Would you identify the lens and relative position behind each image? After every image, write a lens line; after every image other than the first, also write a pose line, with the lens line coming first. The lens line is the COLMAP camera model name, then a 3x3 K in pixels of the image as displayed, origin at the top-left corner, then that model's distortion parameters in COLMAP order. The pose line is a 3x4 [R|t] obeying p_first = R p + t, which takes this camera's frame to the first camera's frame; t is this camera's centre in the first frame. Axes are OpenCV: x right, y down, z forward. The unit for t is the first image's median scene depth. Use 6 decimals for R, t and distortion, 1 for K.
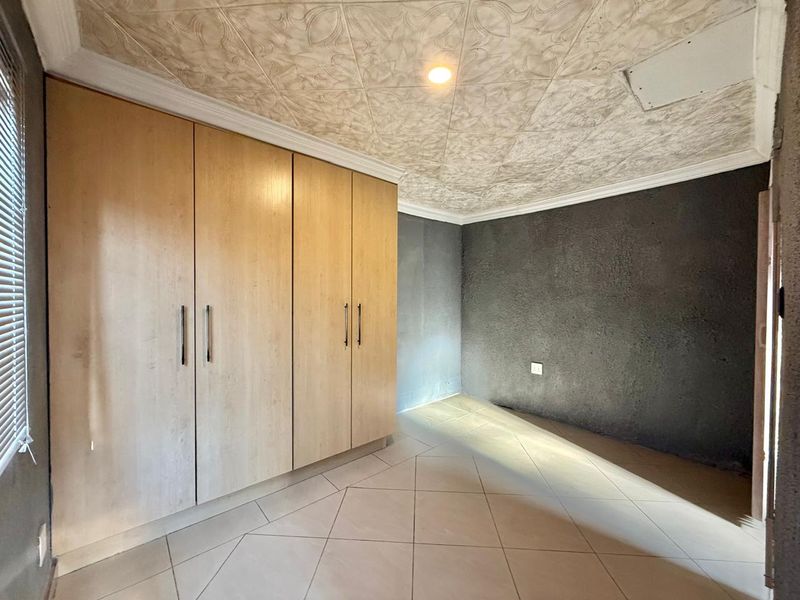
lens RADIAL K [[320.9, 0, 397.2], [0, 320.9, 300.0], [0, 0, 1]] dist [0.001115, -0.000274]
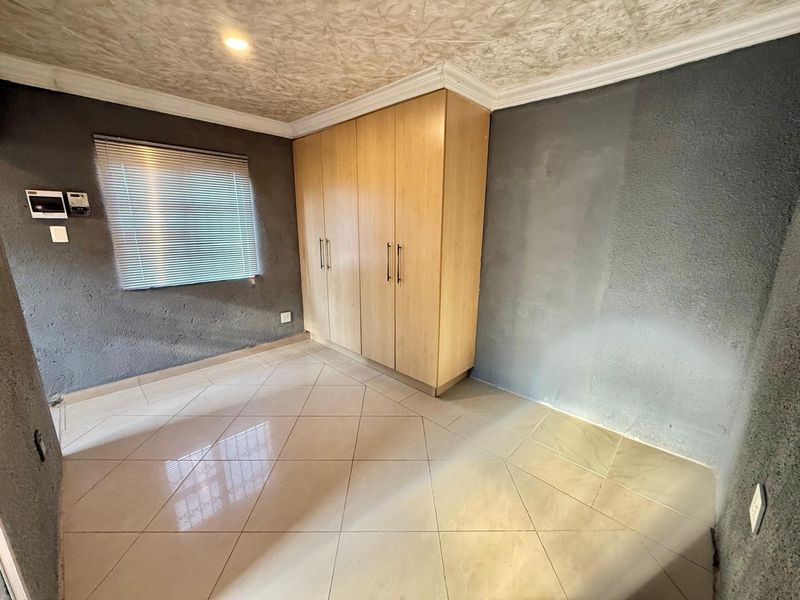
lens RADIAL K [[320.9, 0, 397.8], [0, 320.9, 300.4], [0, 0, 1]] dist [0.001115, -0.000274]
pose [[0.076395, 0.228886, -0.970451, 0.871923], [-0.018360, 0.973453, 0.228149, -0.044111], [0.996909, 0.000388, 0.078569, 0.860460]]
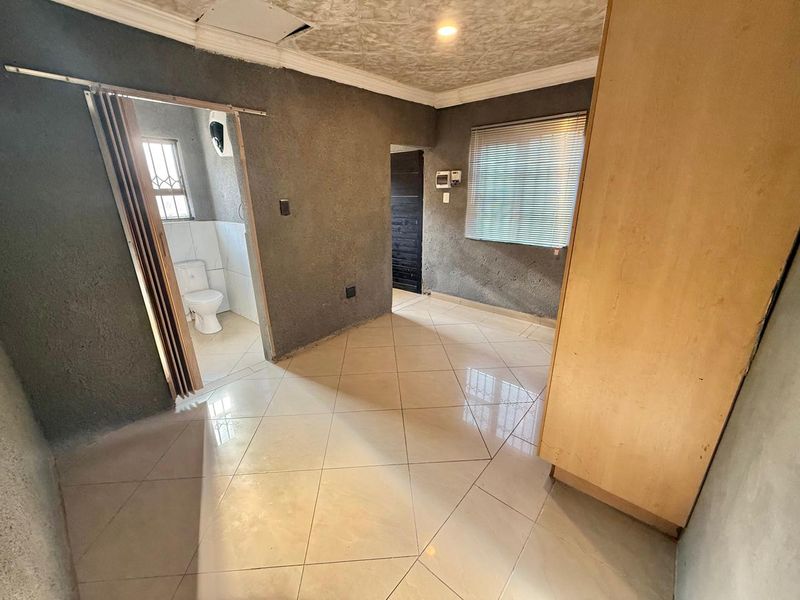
lens RADIAL K [[320.9, 0, 400.5], [0, 320.9, 302.3], [0, 0, 1]] dist [0.001115, -0.000274]
pose [[-0.991404, 0.053212, -0.119530, 0.346880], [0.008999, 0.939132, 0.343437, -0.059124], [0.130530, 0.339409, -0.931538, 1.462107]]
